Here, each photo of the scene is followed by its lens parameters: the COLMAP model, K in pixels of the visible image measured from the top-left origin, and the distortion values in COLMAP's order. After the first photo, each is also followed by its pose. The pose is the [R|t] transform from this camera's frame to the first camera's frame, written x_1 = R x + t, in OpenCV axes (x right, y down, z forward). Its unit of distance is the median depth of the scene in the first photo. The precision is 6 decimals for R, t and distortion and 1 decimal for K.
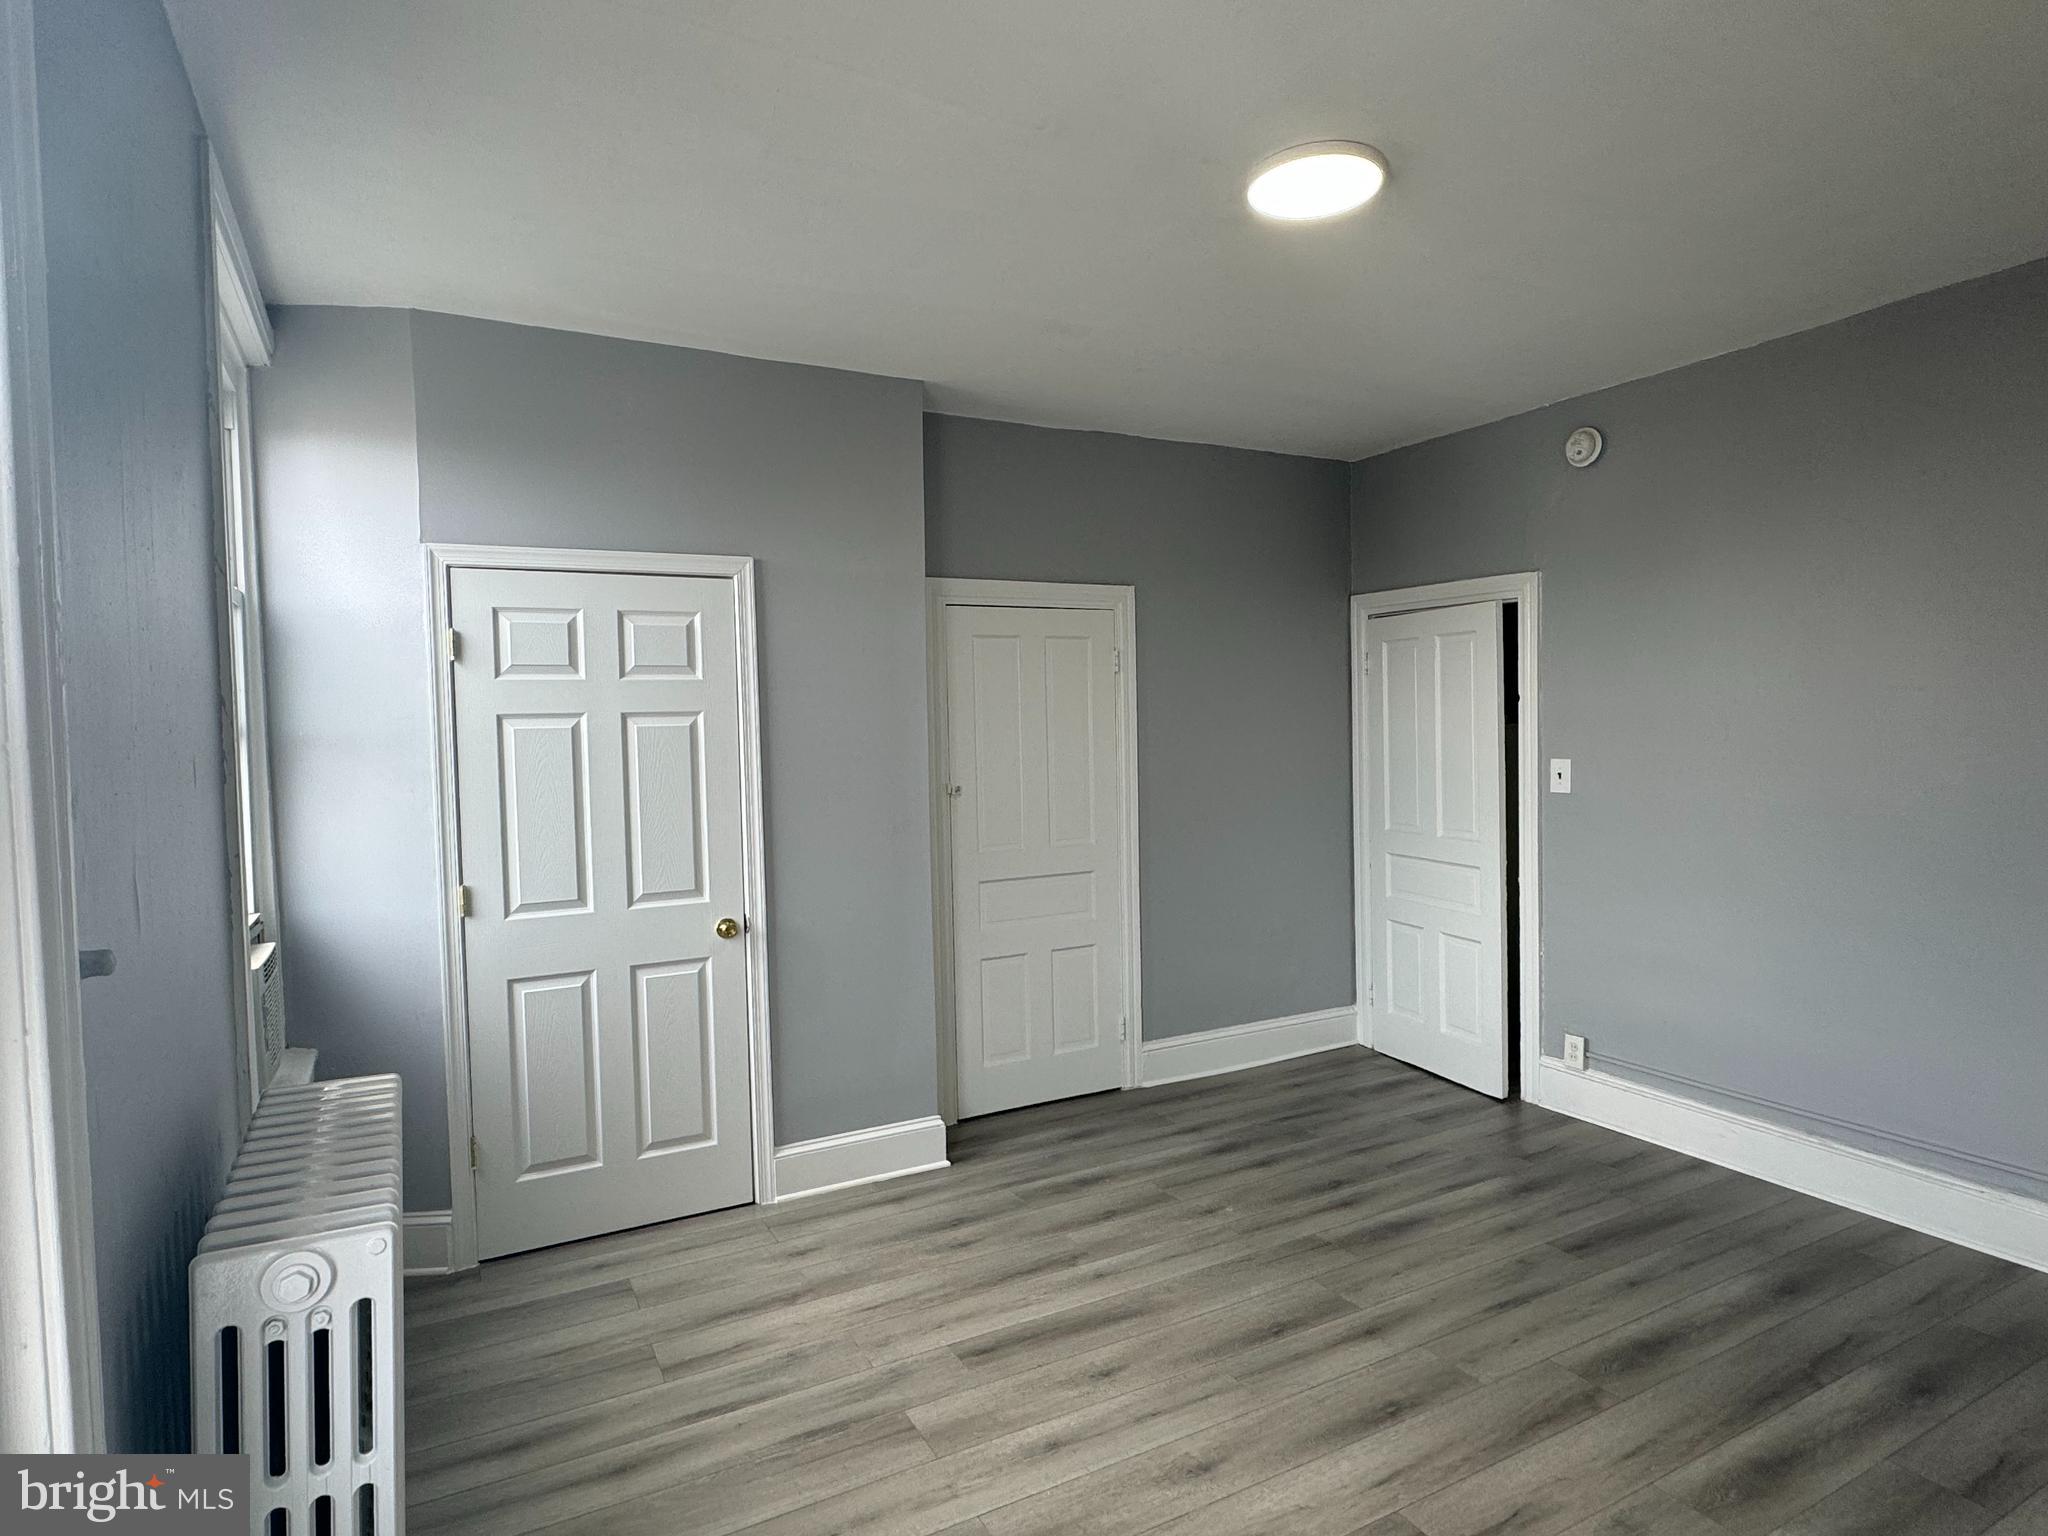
lens RADIAL K [[1122.1, 0, 1021.8], [0, 1122.1, 768.5], [0, 0, 1]] dist [-0.002835, 0.002387]
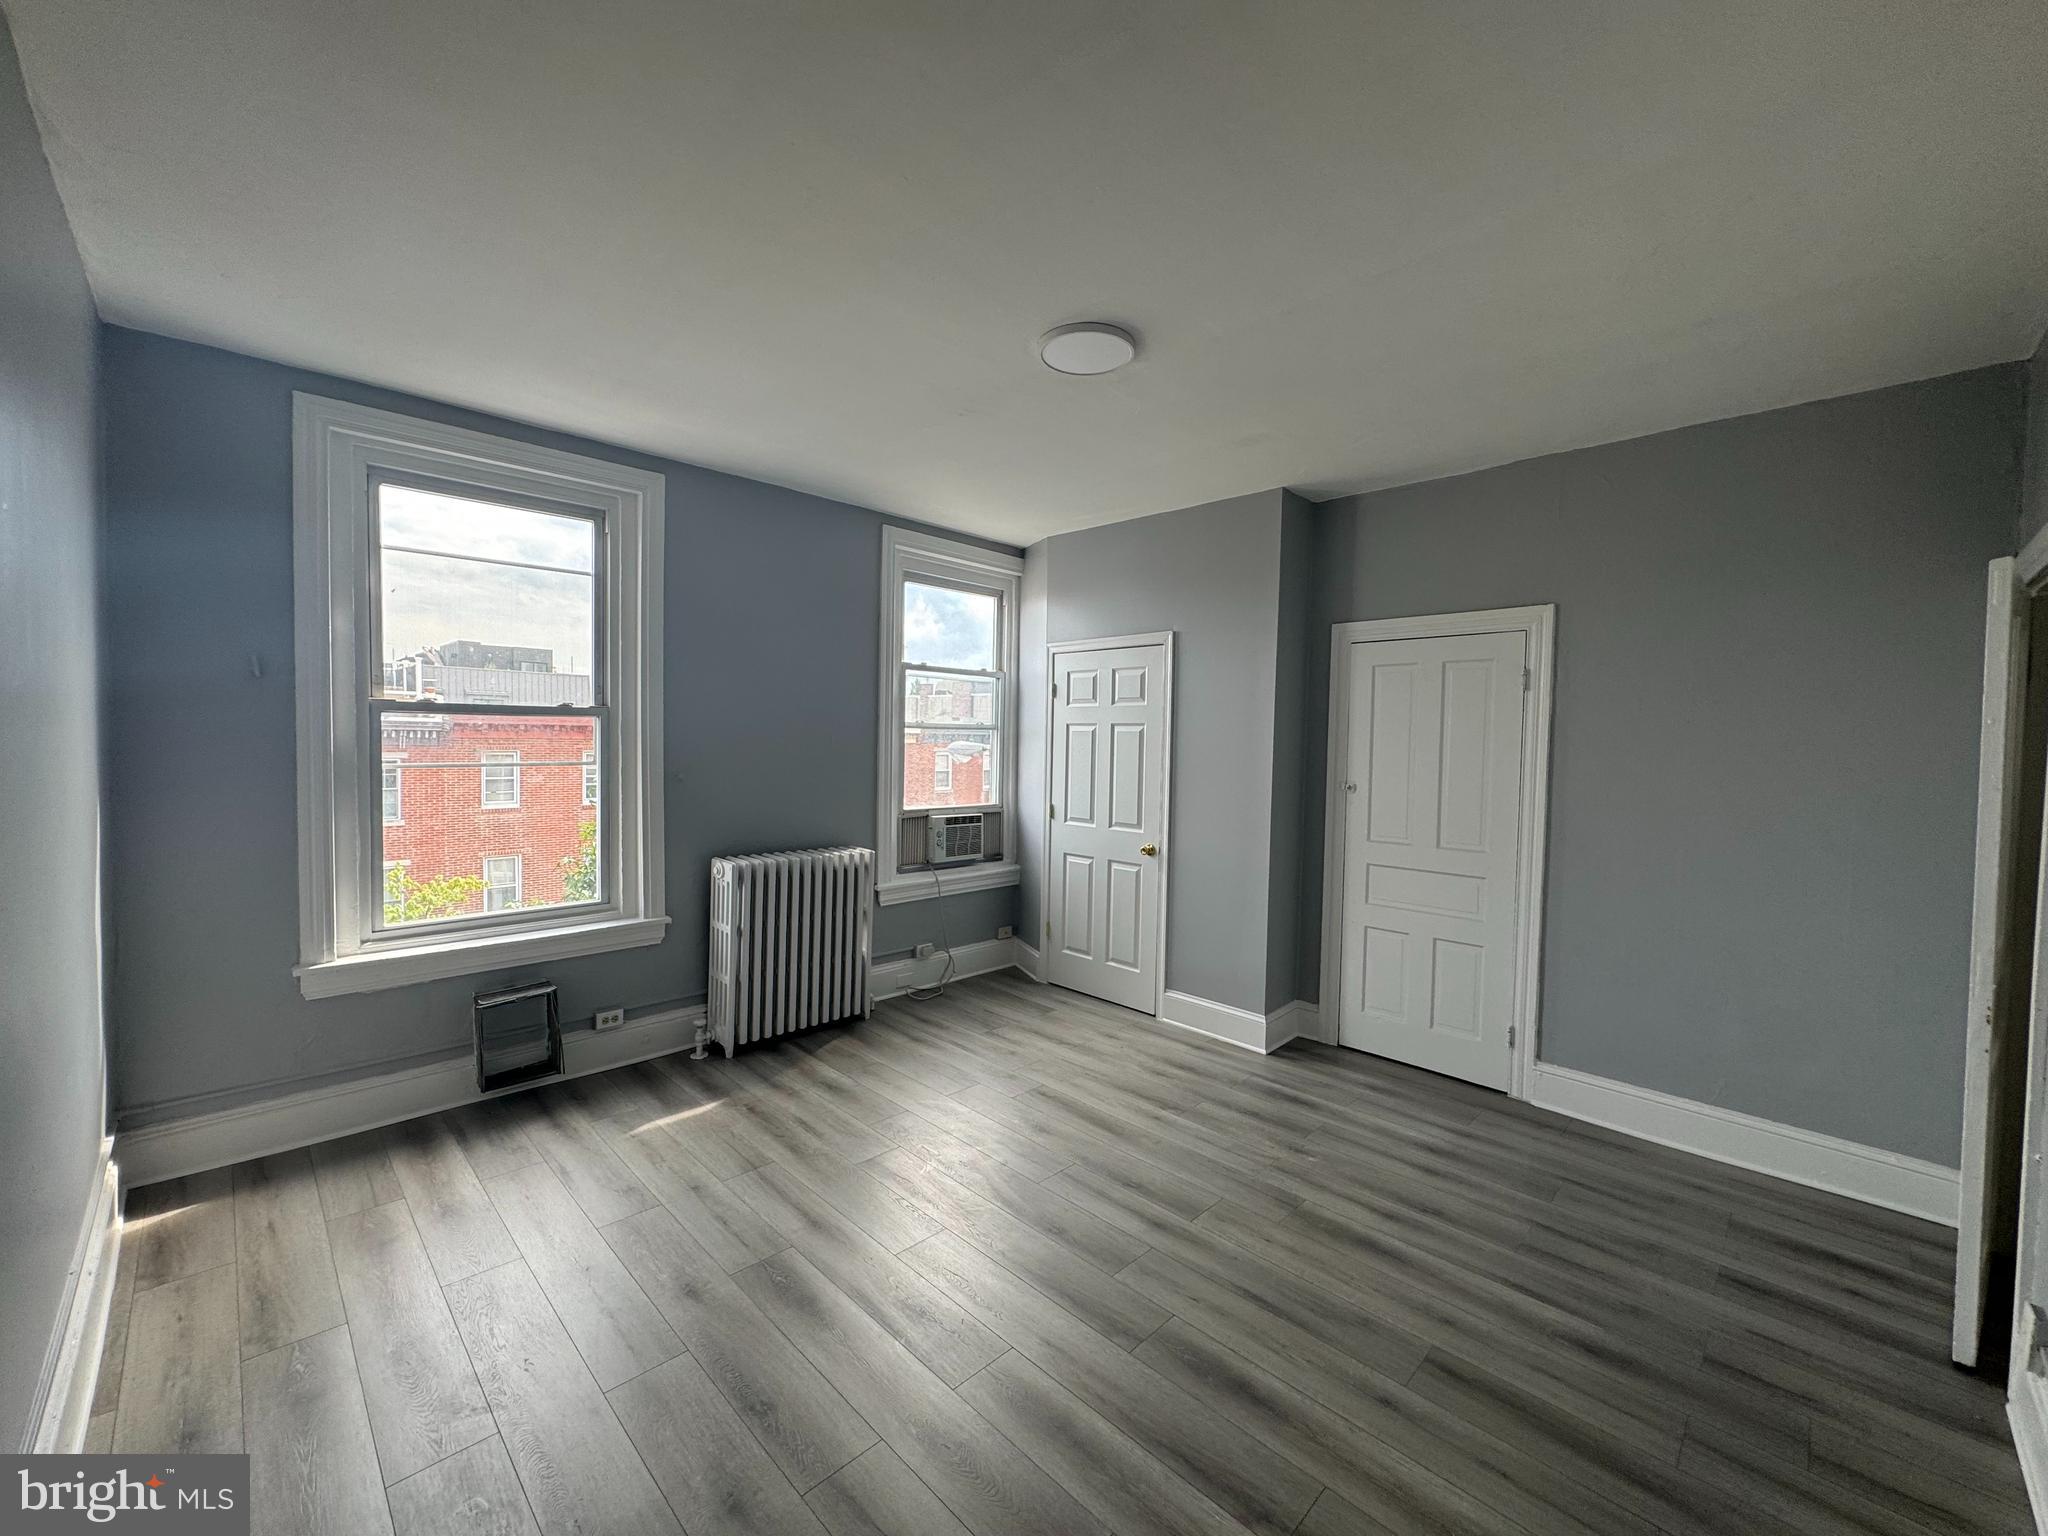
lens RADIAL K [[815.4, 0, 1021.6], [0, 815.4, 768.1], [0, 0, 1]] dist [-0.003108, 0.000677]
pose [[0.286837, 0.063899, -0.955846, 0.908631], [-0.061507, 0.996943, 0.048189, -0.031411], [0.956003, 0.044969, 0.289890, 0.470597]]
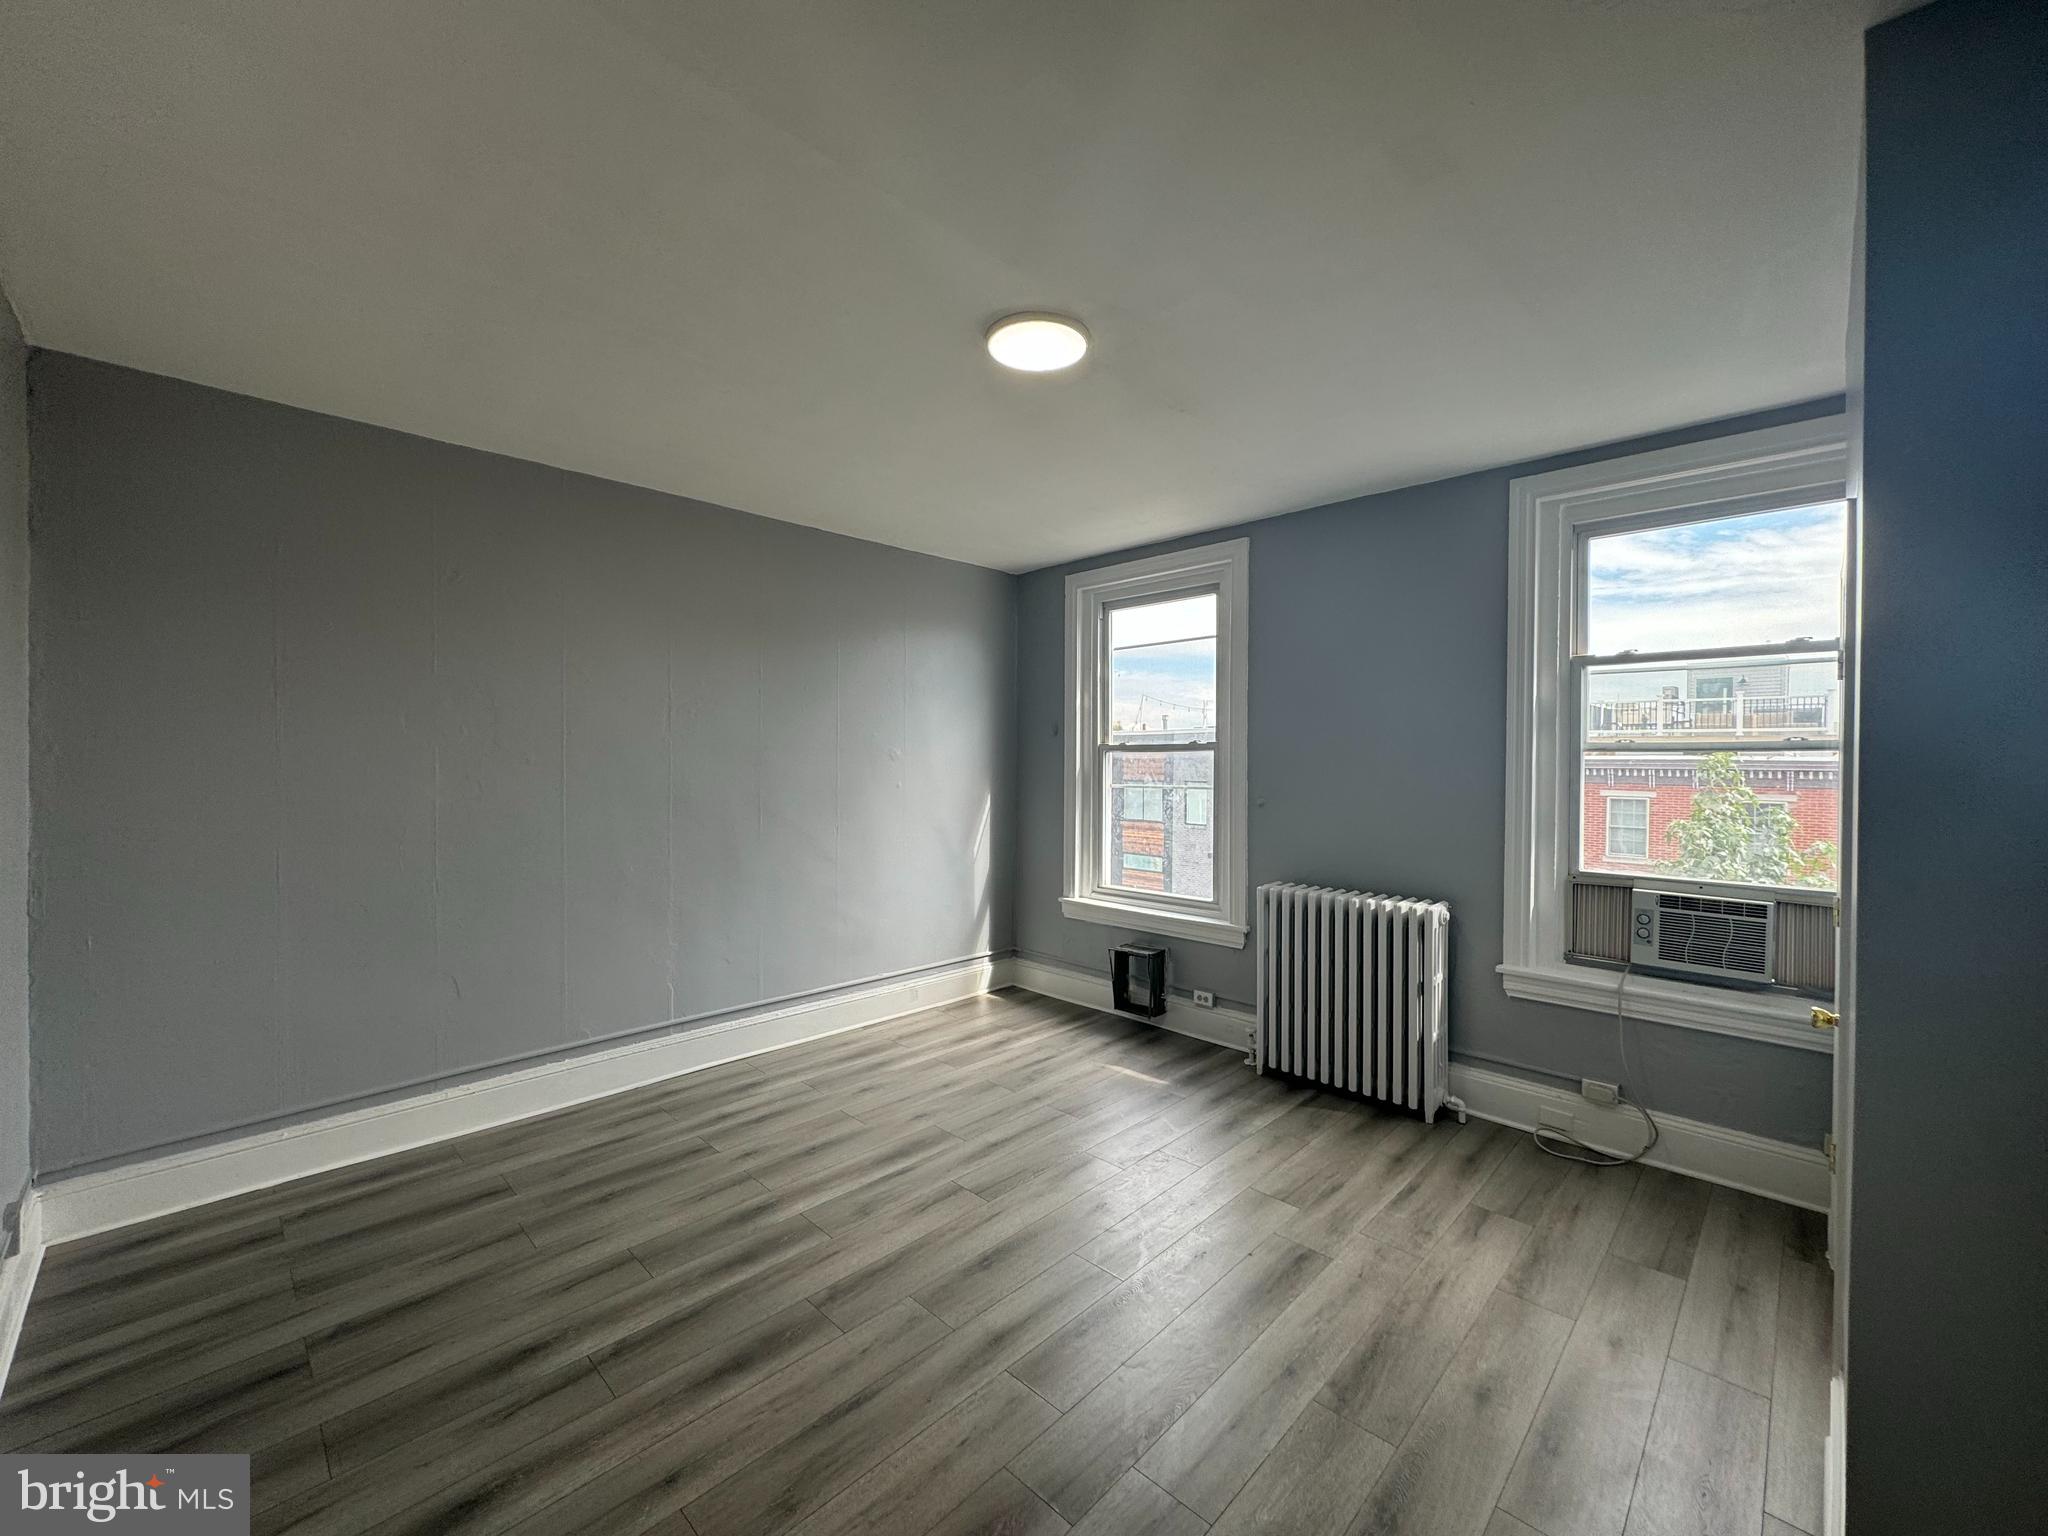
lens RADIAL K [[815.4, 0, 1024.7], [0, 815.4, 768.6], [0, 0, 1]] dist [-0.003108, 0.000677]
pose [[-0.952490, 0.018774, -0.303991, 0.418382], [0.003029, 0.998633, 0.052182, -0.052475], [0.304555, 0.048782, -0.951245, 1.400970]]
